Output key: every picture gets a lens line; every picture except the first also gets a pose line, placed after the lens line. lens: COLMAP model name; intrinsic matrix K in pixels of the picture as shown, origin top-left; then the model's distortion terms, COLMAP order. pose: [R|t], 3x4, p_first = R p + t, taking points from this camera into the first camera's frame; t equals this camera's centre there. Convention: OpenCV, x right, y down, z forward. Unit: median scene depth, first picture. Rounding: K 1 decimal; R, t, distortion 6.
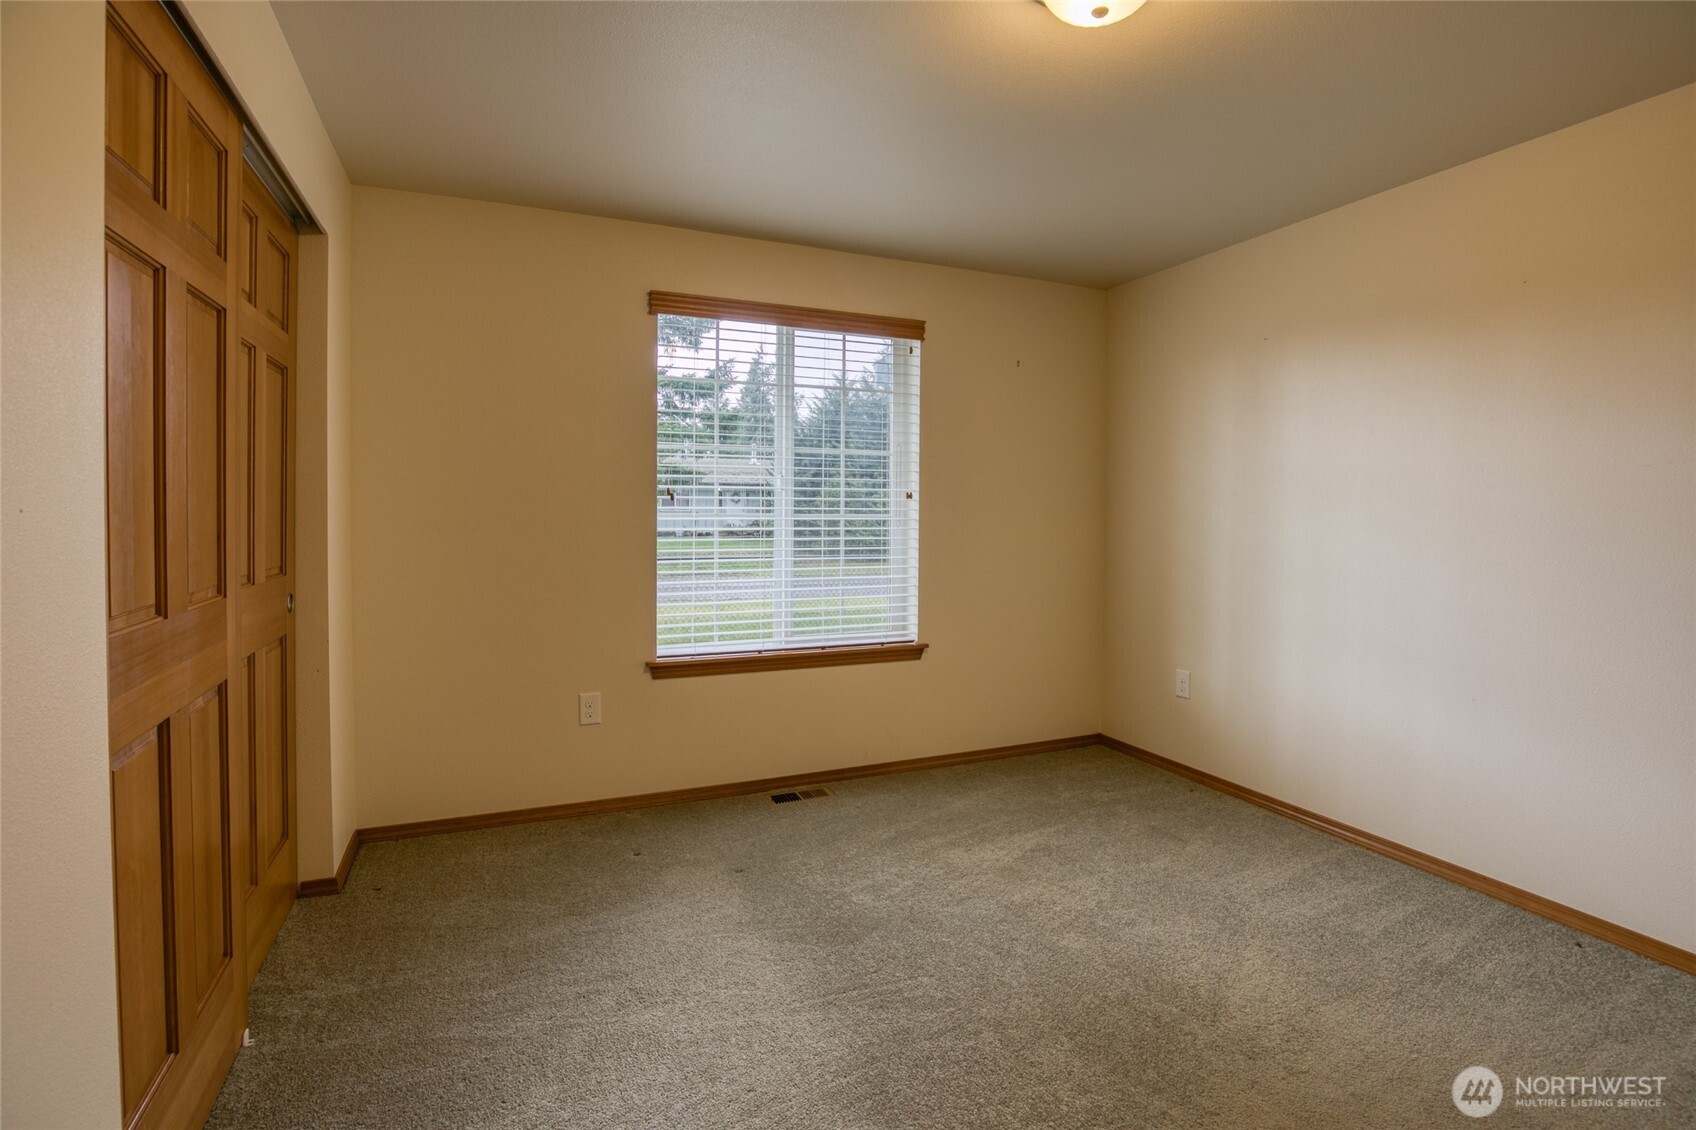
lens RADIAL K [[796.5, 0, 825.0], [0, 796.5, 533.2], [0, 0, 1]] dist [-0.032565, 0.003700]
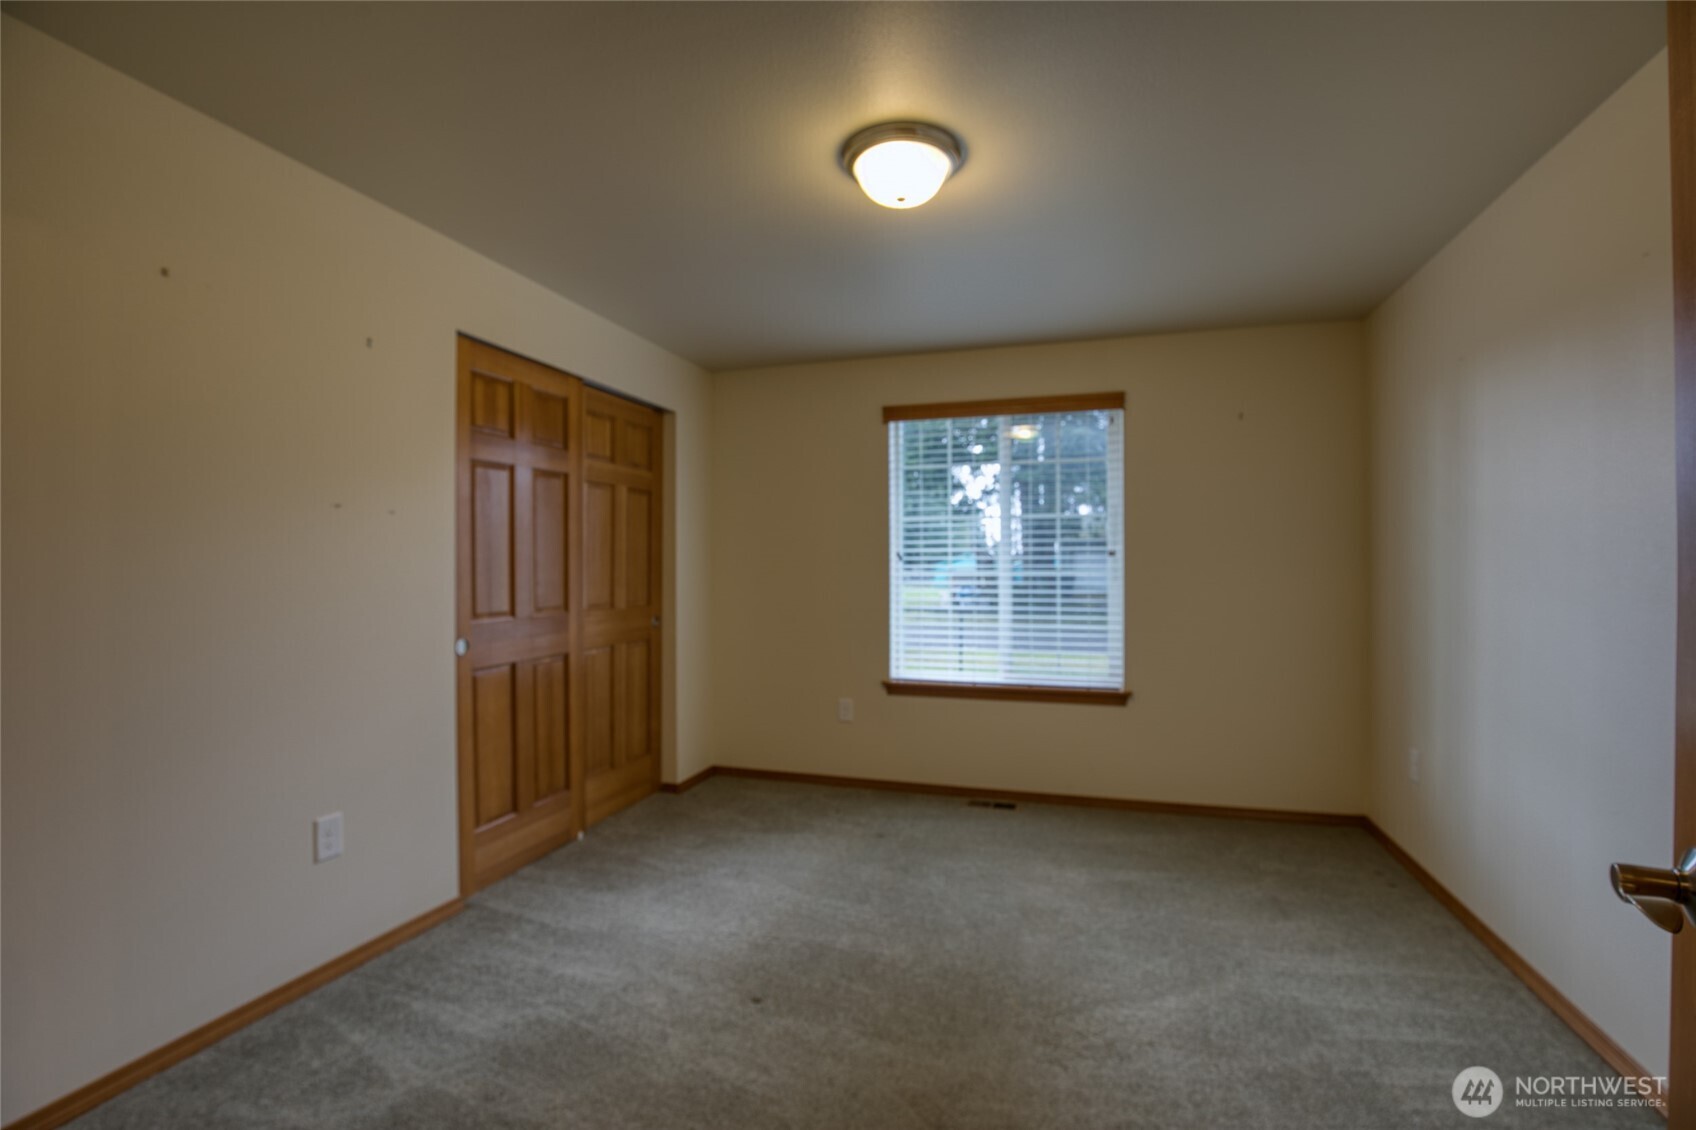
lens RADIAL K [[796.5, 0, 877.6], [0, 796.5, 573.8], [0, 0, 1]] dist [-0.032565, 0.003700]
pose [[0.763643, 0.001877, -0.645636, 0.638719], [-0.009910, 0.999912, -0.008814, -0.007802], [0.645562, 0.013129, 0.763595, -0.038299]]
